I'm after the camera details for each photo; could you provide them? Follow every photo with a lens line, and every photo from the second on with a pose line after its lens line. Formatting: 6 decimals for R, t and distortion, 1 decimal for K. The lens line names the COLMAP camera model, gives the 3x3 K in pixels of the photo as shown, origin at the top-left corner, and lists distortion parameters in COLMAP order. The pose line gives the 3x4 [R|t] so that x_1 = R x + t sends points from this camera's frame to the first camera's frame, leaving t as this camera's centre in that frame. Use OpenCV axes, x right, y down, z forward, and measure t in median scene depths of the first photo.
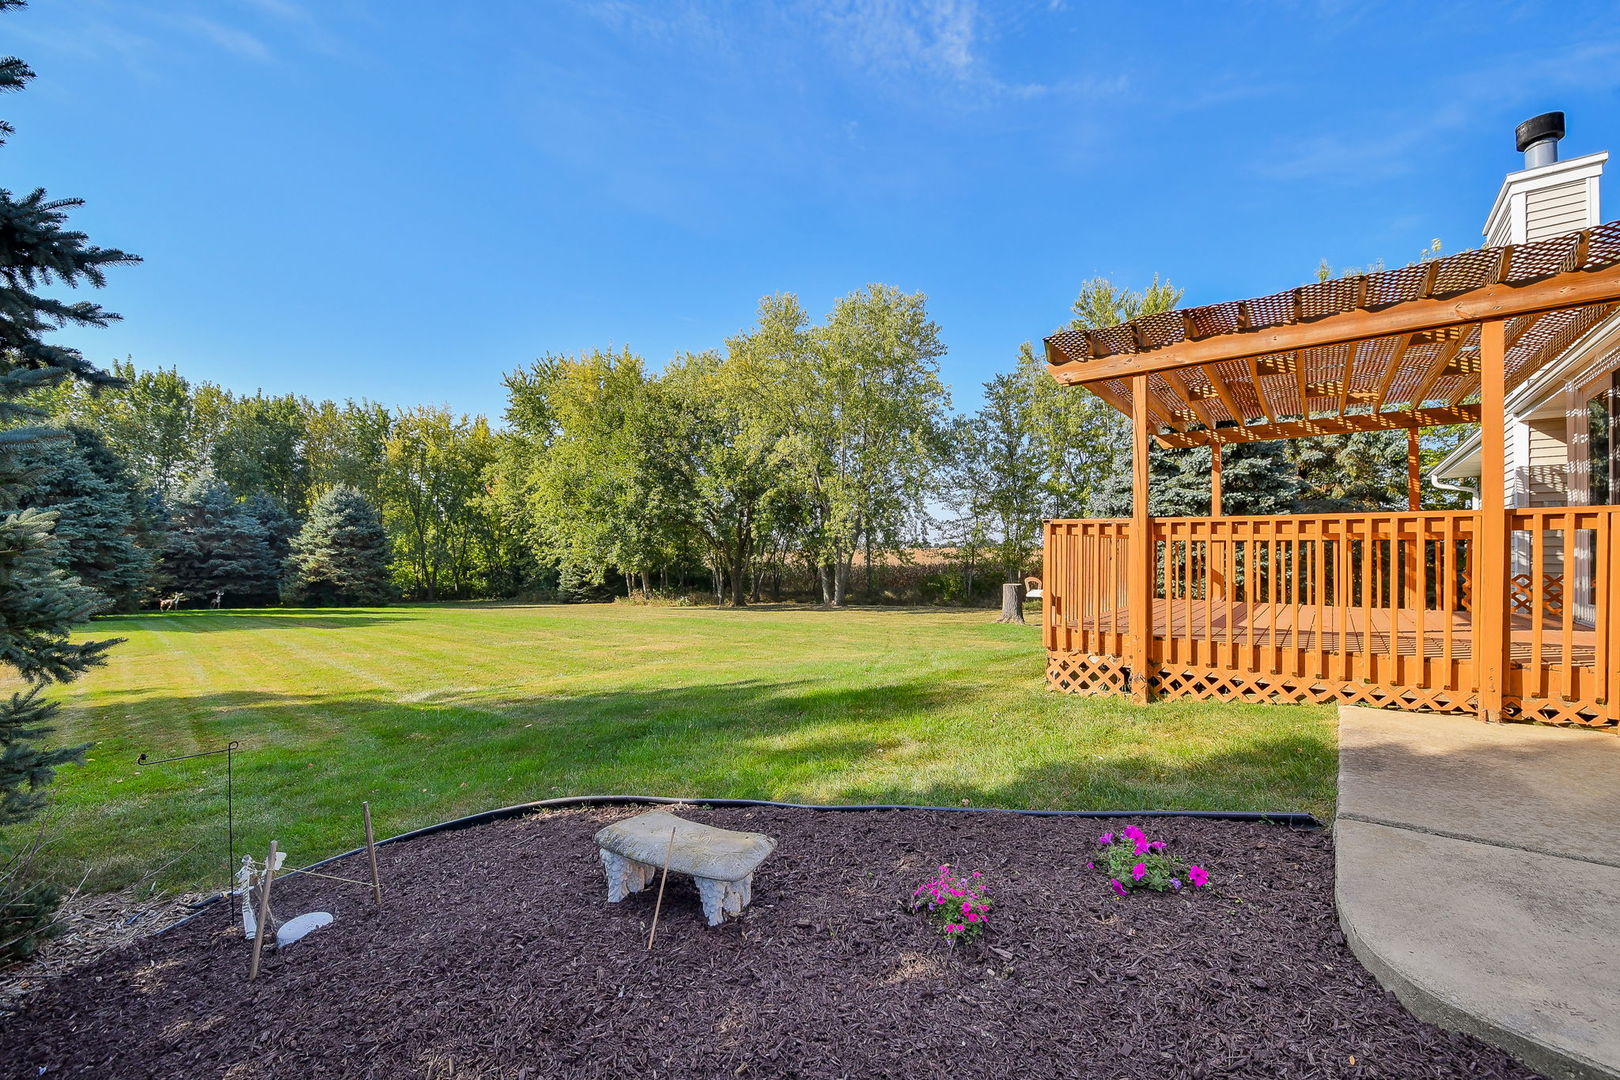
lens RADIAL K [[676.3, 0, 811.3], [0, 676.3, 544.7], [0, 0, 1]] dist [0.003686, -0.000130]
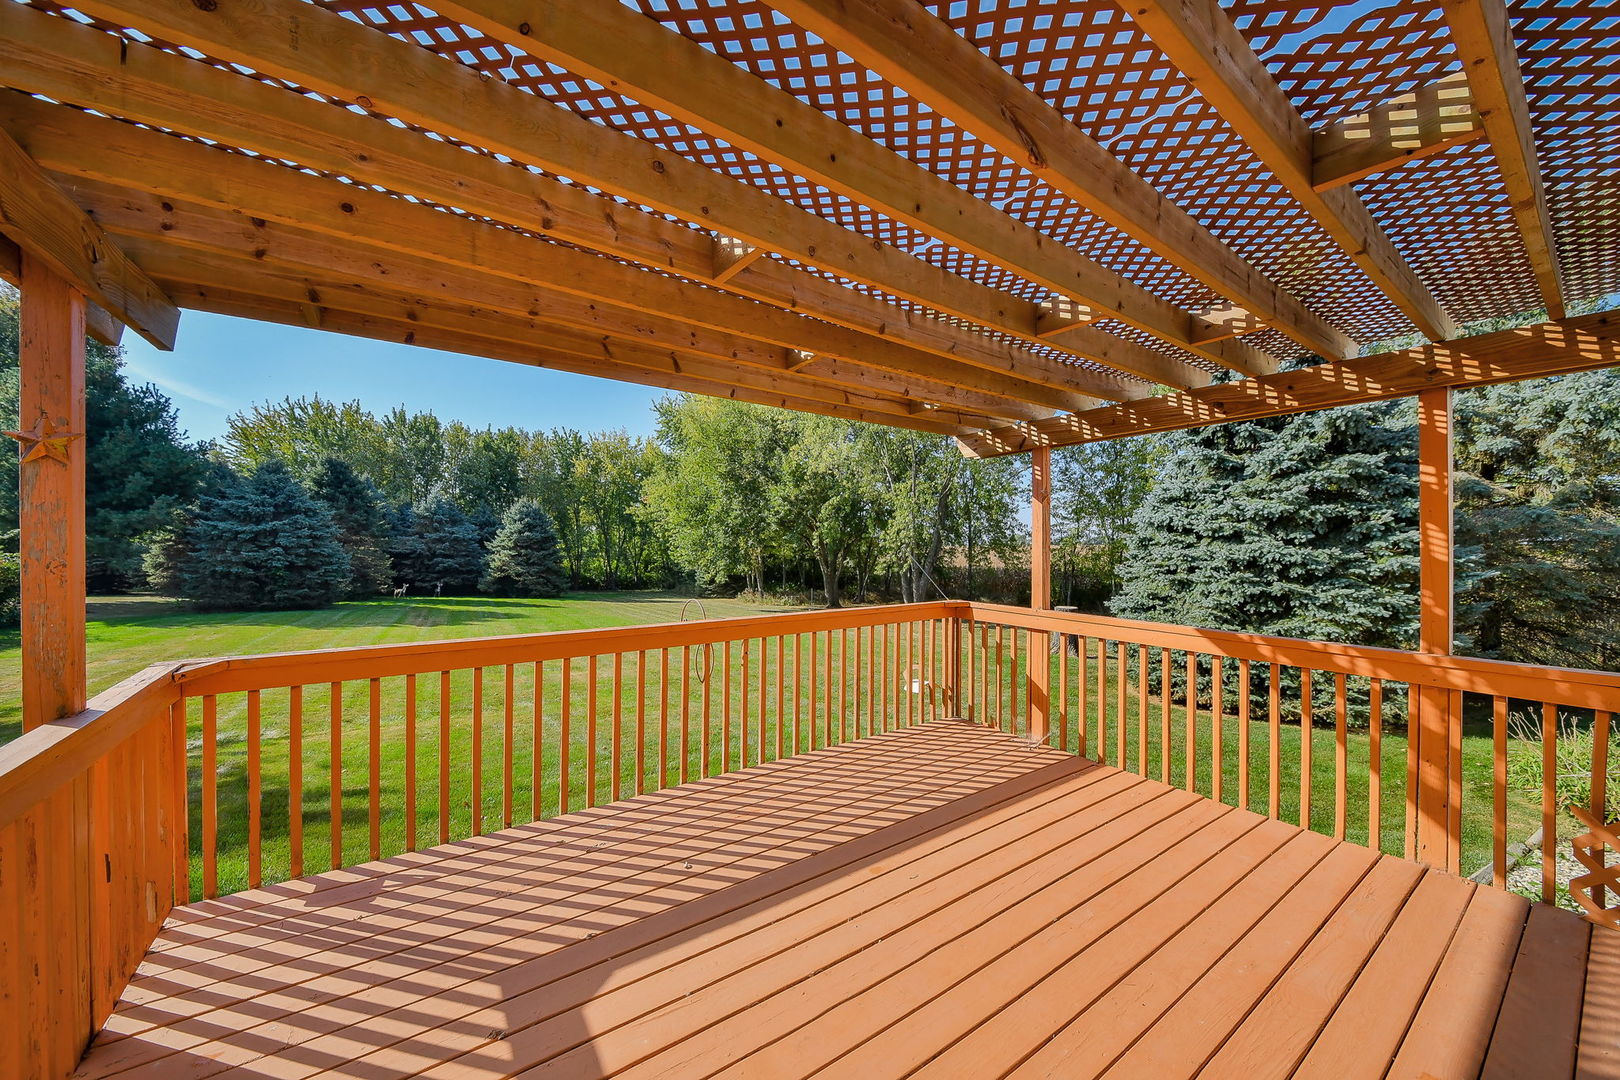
lens RADIAL K [[594.0, 0, 808.9], [0, 594.0, 544.8], [0, 0, 1]] dist [0.000031, -0.000365]
pose [[0.957245, 0.005630, -0.289224, 0.144606], [-0.002532, 0.999935, 0.011086, -0.019815], [0.289268, -0.009880, 0.957197, 0.128439]]
